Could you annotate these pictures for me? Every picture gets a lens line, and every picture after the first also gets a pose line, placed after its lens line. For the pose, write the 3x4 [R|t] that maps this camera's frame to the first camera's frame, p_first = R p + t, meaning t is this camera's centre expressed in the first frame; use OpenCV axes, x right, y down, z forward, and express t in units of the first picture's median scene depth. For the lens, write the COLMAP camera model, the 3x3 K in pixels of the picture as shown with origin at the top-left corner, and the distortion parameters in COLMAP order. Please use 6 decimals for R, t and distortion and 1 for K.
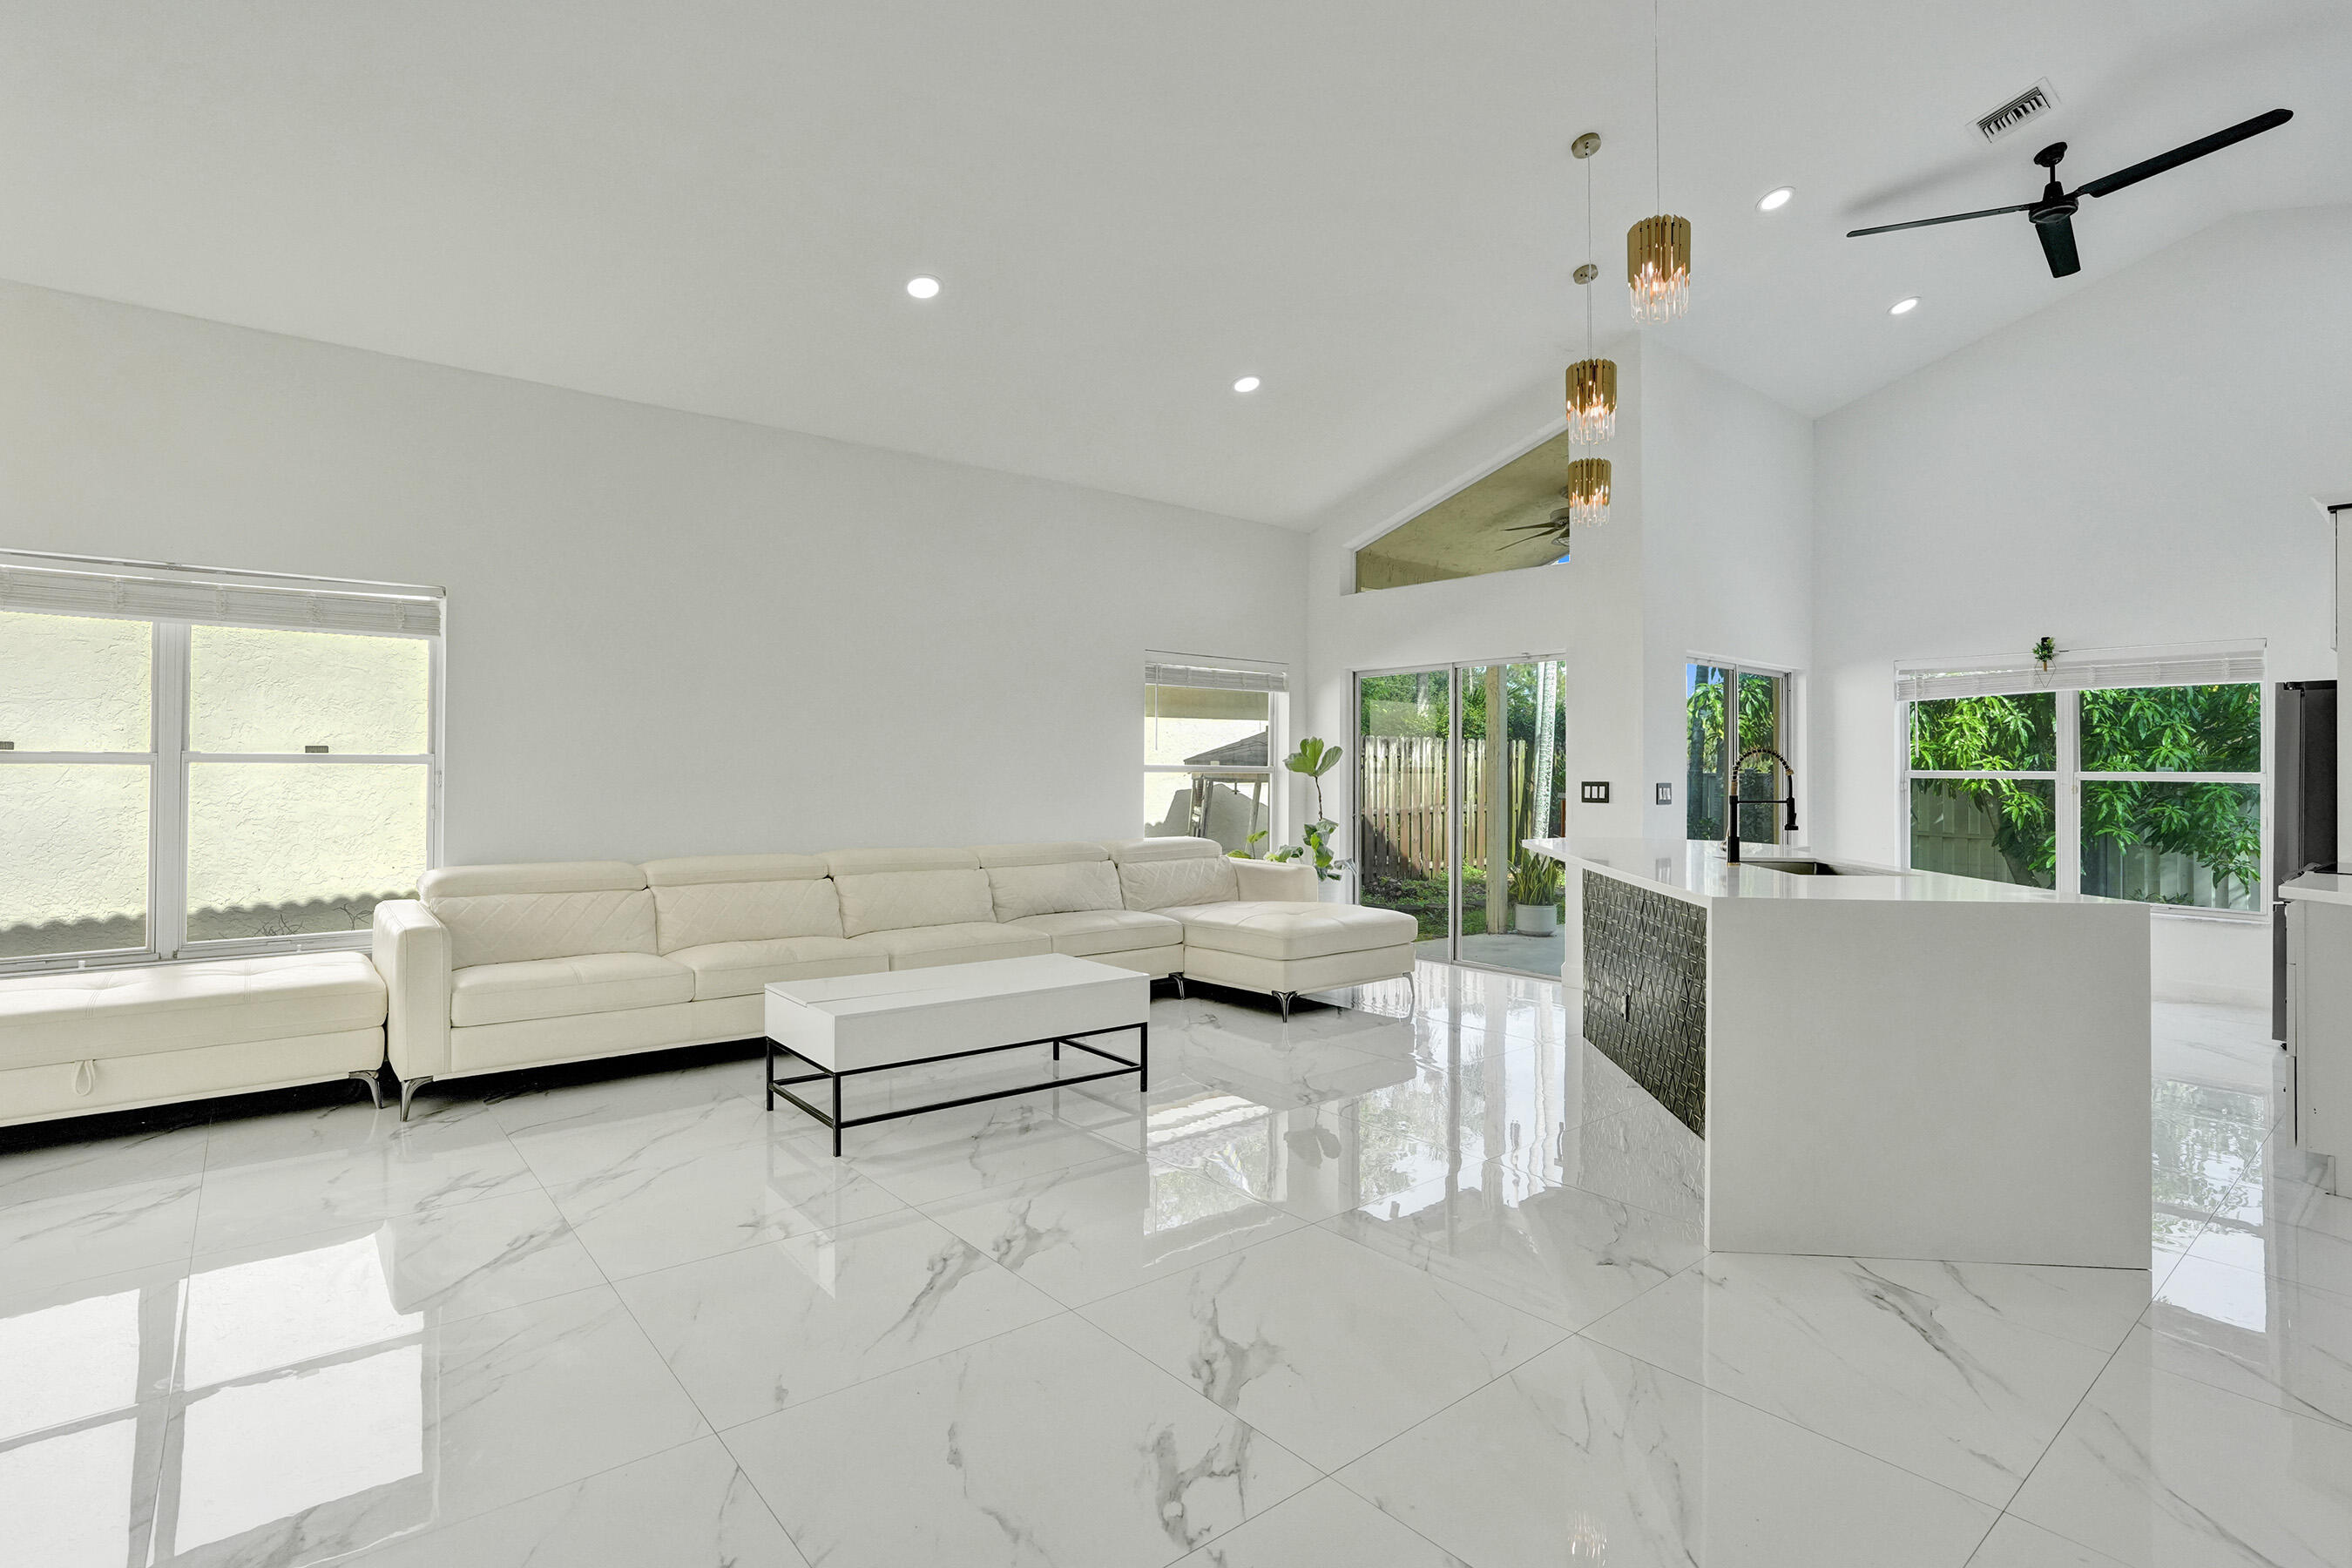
lens RADIAL K [[1135.5, 0, 1171.4], [0, 1135.5, 775.1], [0, 0, 1]] dist [-0.014359, 0.001205]
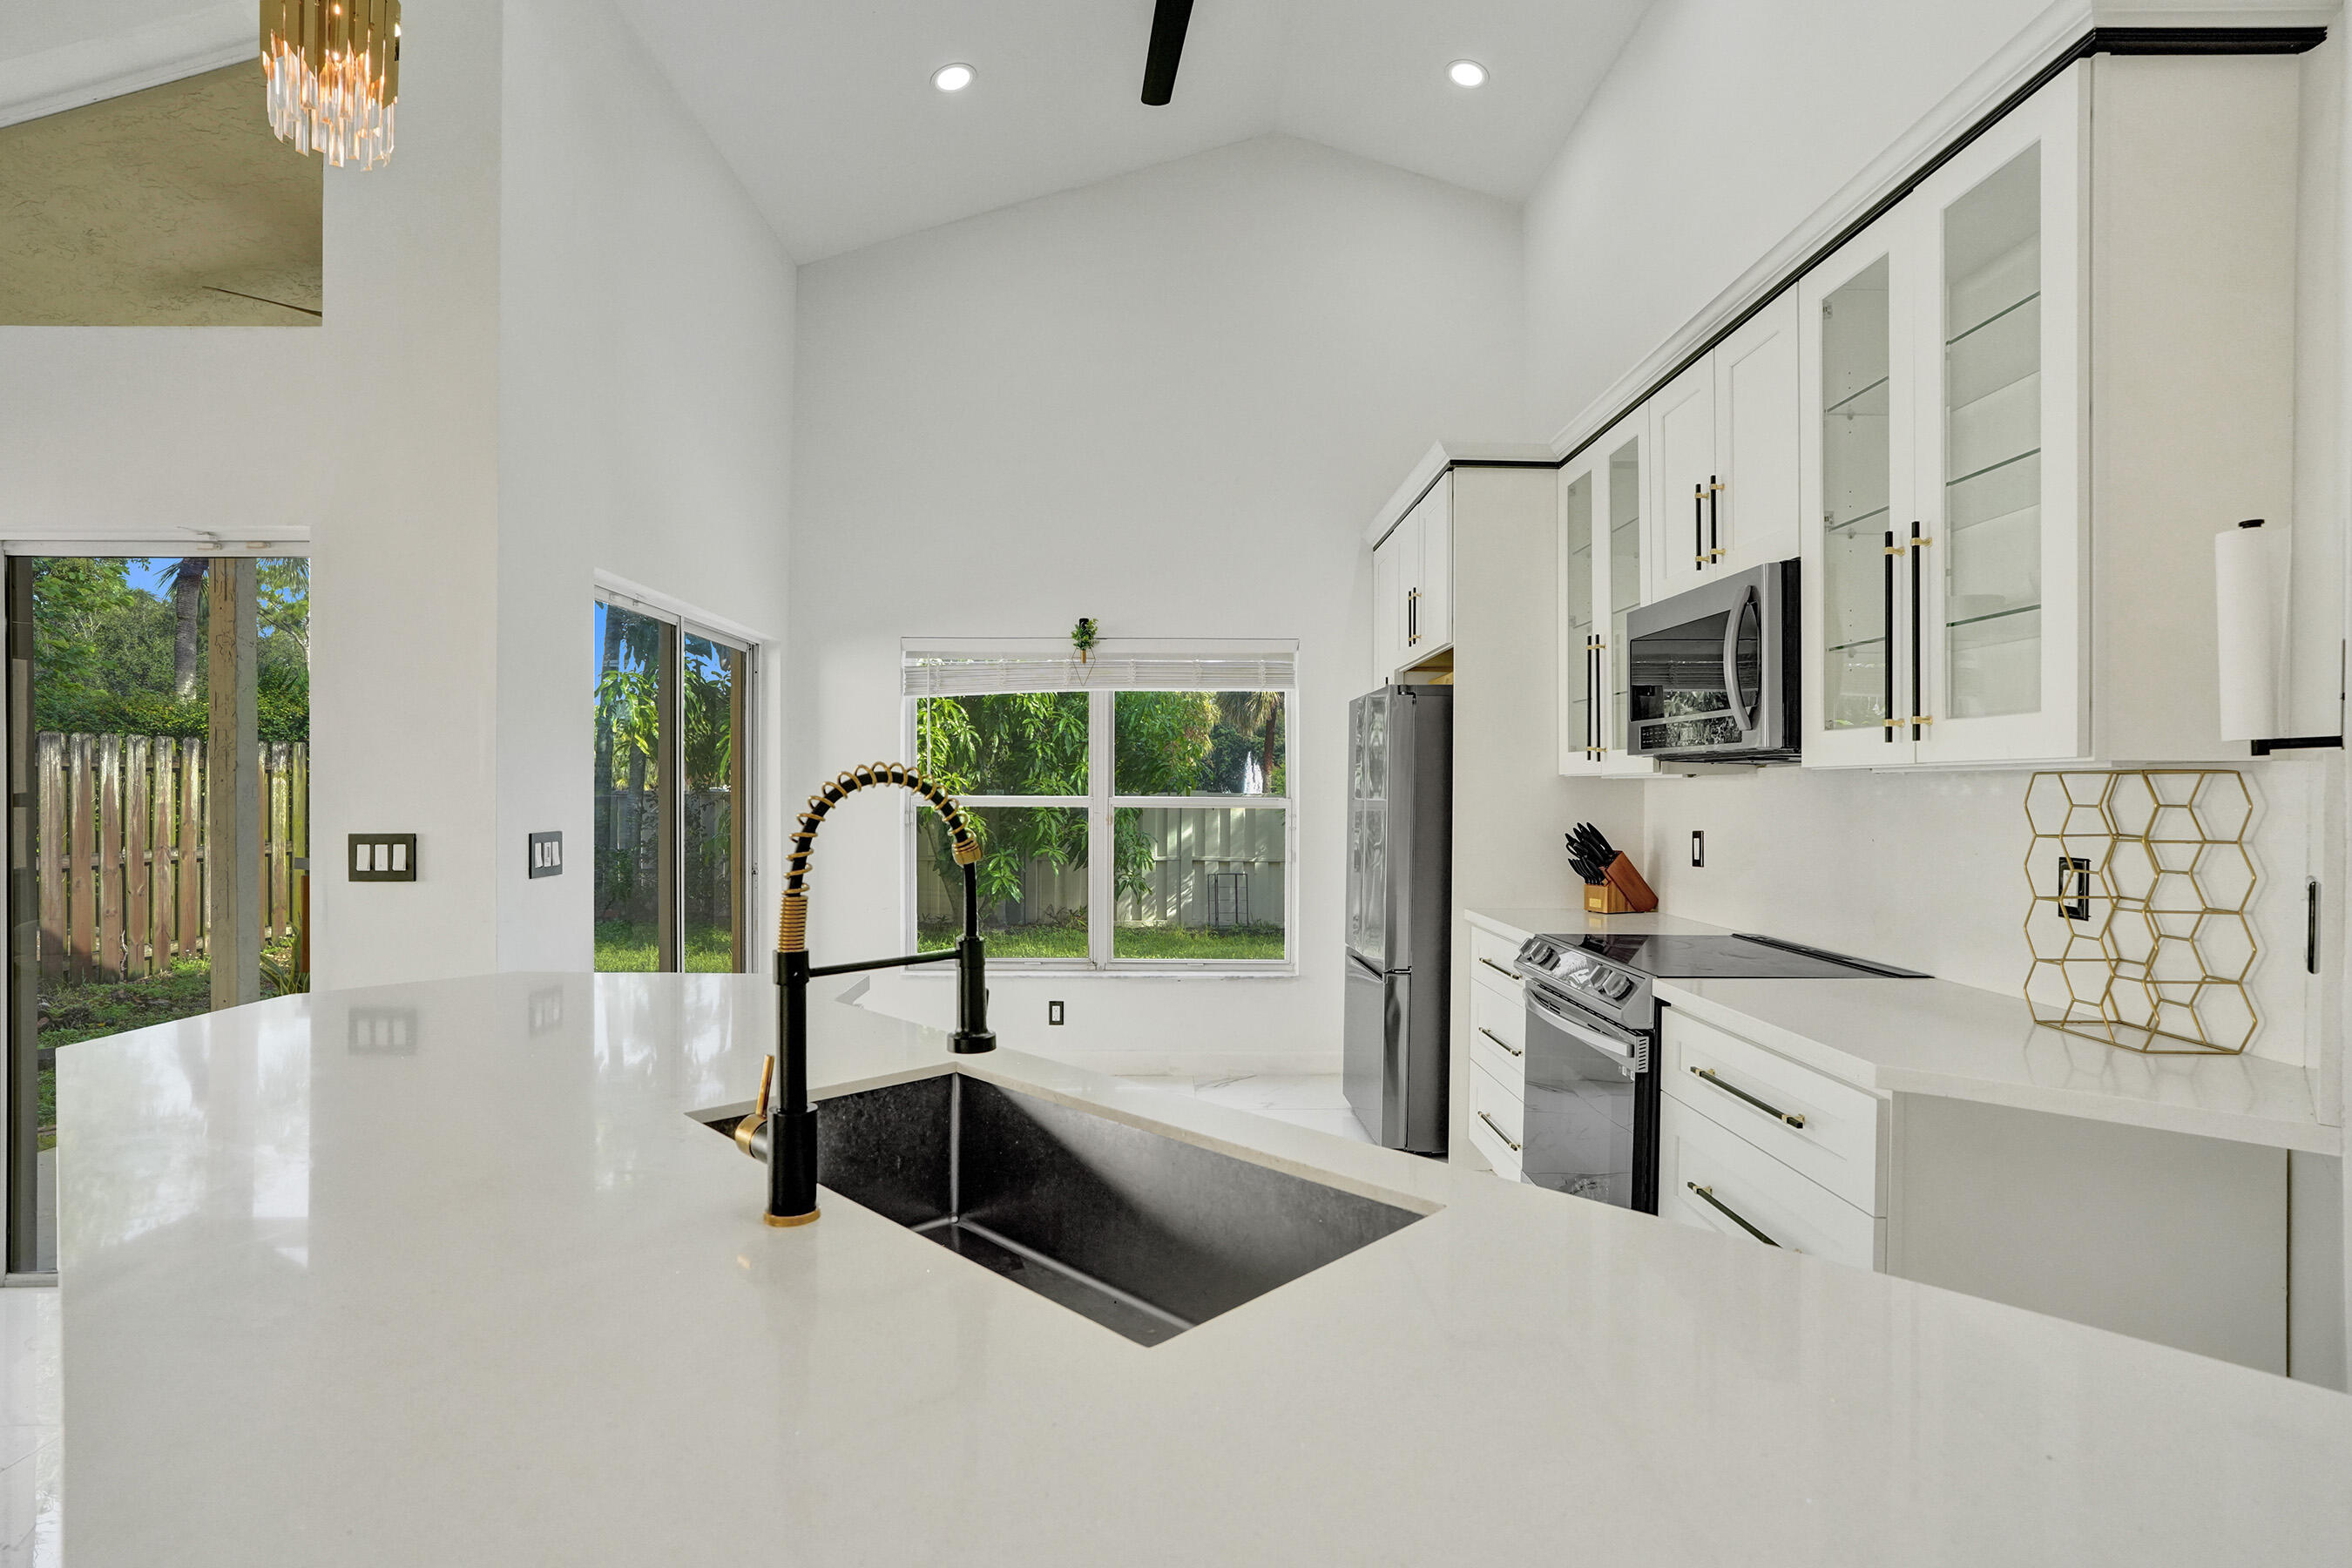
lens RADIAL K [[1135.5, 0, 1181.0], [0, 1135.5, 789.4], [0, 0, 1]] dist [-0.014359, 0.001205]
pose [[0.614961, -0.007530, 0.788522, 0.216877], [0.005025, 0.999972, 0.005631, -0.012410], [-0.788542, 0.000500, 0.614981, 0.479441]]
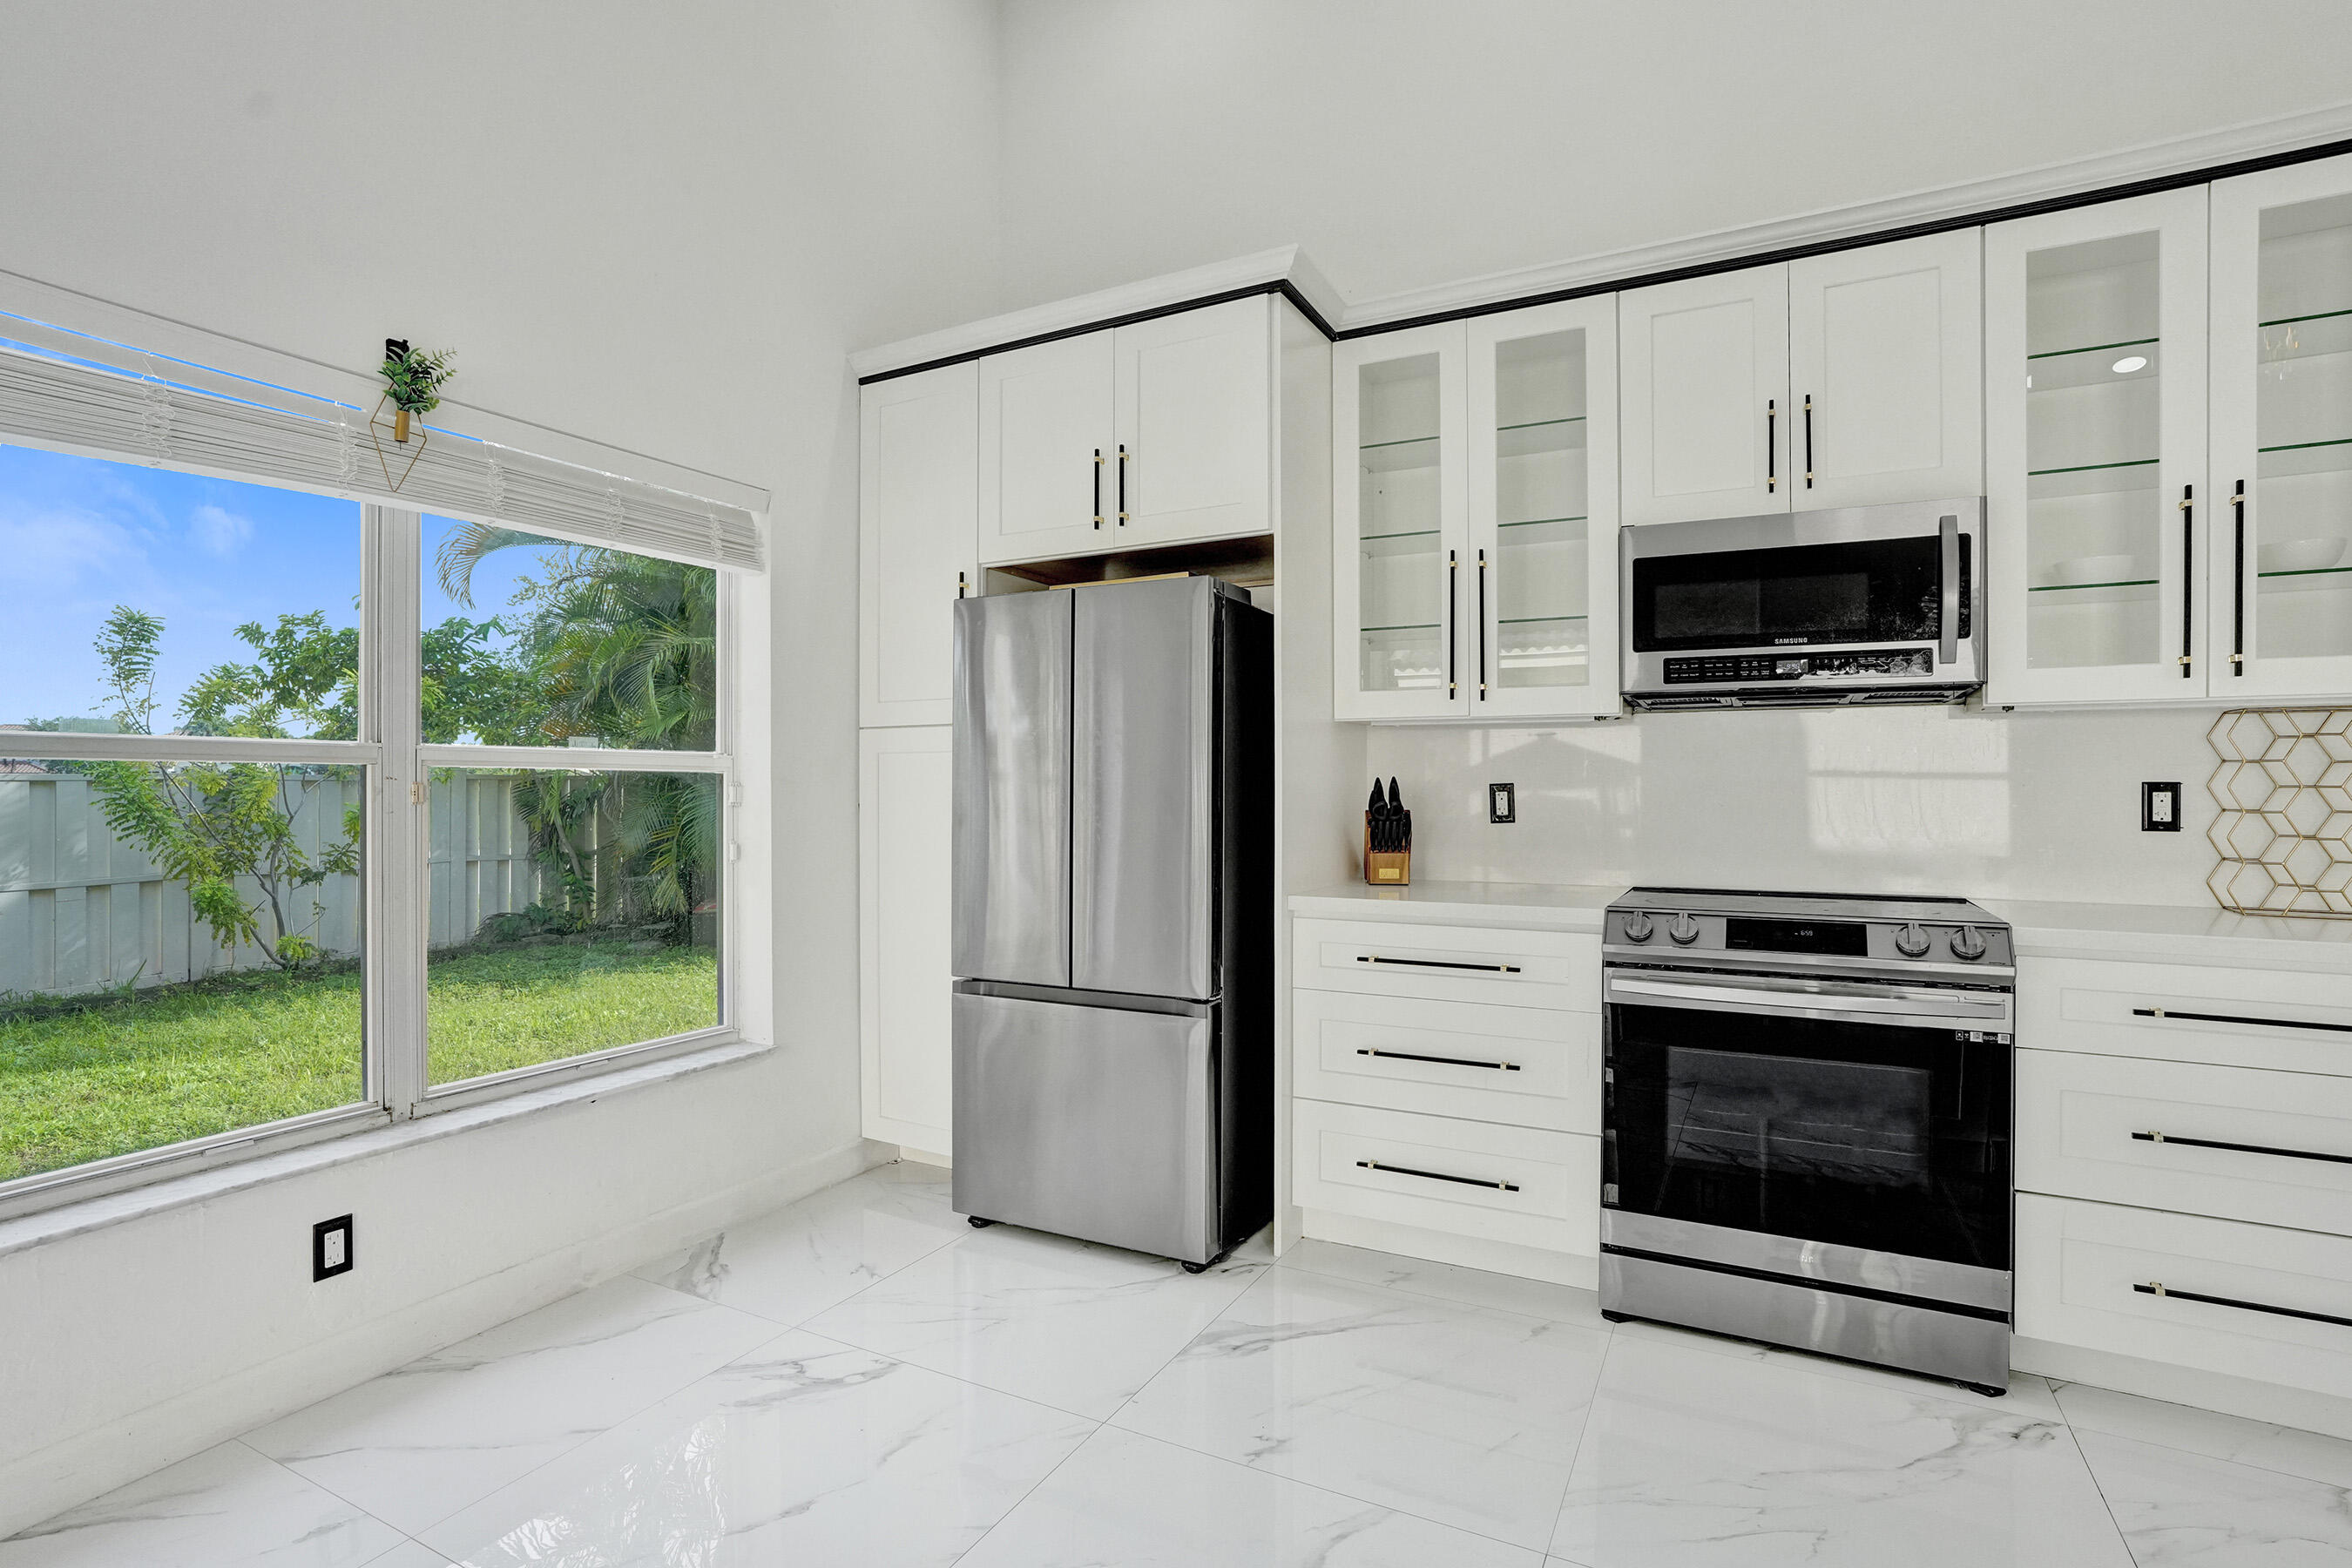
lens RADIAL K [[1135.5, 0, 1172.6], [0, 1135.5, 778.6], [0, 0, 1]] dist [-0.014359, 0.001205]
pose [[-0.376268, -0.010327, 0.926453, 0.374926], [-0.000631, 0.999941, 0.010890, 0.003439], [-0.926510, 0.003513, -0.376253, 0.904787]]
